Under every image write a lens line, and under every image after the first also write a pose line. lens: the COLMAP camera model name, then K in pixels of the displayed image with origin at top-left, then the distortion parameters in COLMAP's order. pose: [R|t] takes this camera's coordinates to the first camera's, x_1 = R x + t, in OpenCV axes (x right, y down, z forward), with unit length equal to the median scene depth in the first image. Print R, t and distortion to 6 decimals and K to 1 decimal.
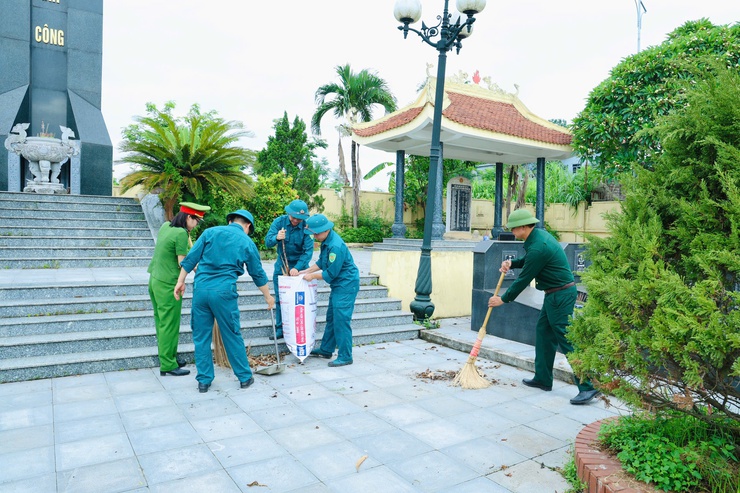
lens RADIAL K [[492.7, 0, 378.7], [0, 492.7, 246.3], [0, 0, 1]] dist [-0.094333, 0.055849]
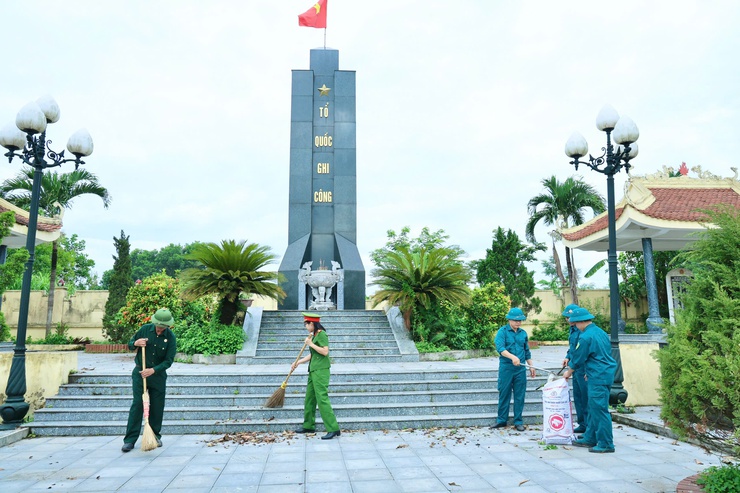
lens RADIAL K [[535.2, 0, 390.1], [0, 535.2, 250.7], [0, 0, 1]] dist [-0.102450, 0.087006]
pose [[0.900737, -0.099993, -0.422698, 0.143752], [0.020765, 0.981942, -0.188039, 0.014465], [0.433868, 0.160596, 0.886548, -0.304241]]
